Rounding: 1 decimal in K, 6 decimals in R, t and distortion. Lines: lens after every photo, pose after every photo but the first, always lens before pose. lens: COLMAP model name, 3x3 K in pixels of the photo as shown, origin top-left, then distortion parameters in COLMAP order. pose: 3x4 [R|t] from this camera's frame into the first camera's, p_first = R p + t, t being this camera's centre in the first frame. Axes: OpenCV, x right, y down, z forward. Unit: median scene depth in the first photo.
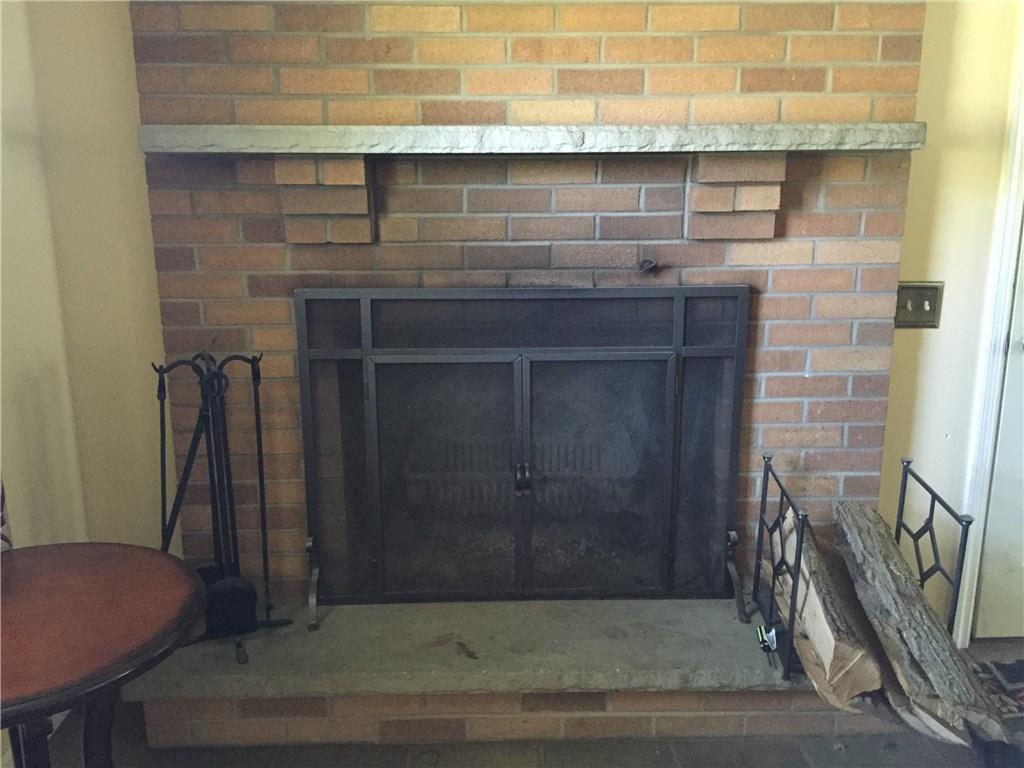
lens RADIAL K [[876.3, 0, 515.2], [0, 876.3, 387.9], [0, 0, 1]] dist [0.052042, -0.012552]
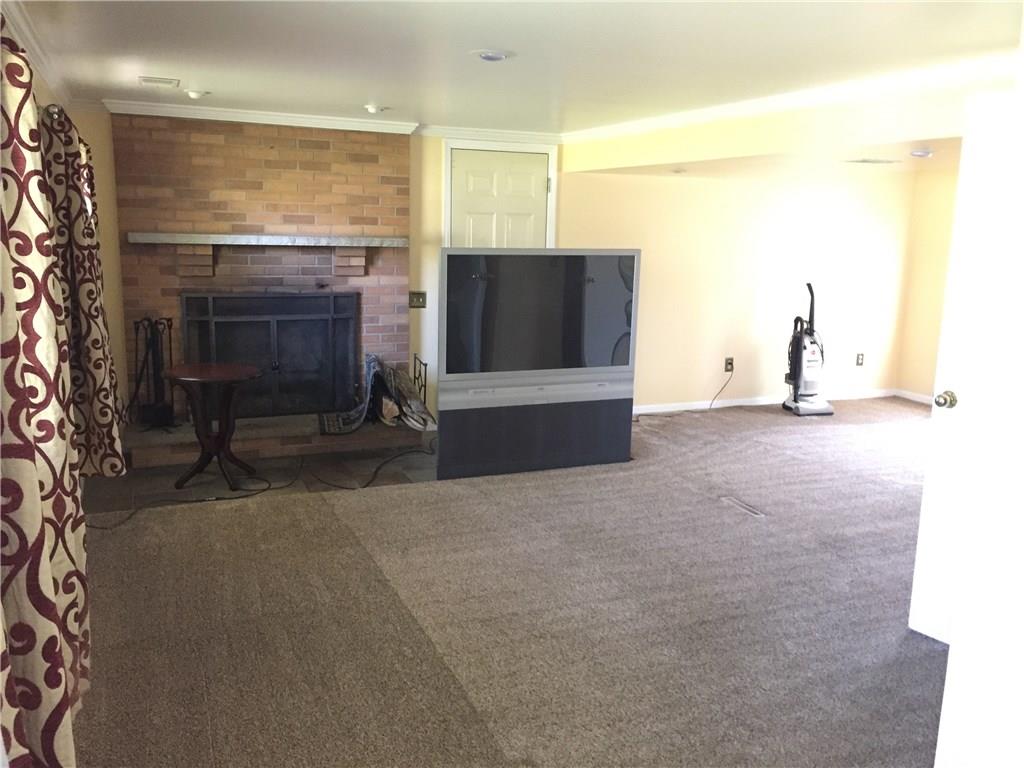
lens RADIAL K [[876.3, 0, 514.3], [0, 876.3, 380.6], [0, 0, 1]] dist [0.052042, -0.012552]
pose [[0.930949, -0.038880, 0.363073, -0.292856], [0.055102, 0.997887, -0.034429, 0.289160], [-0.360967, 0.052058, 0.931125, -1.770669]]
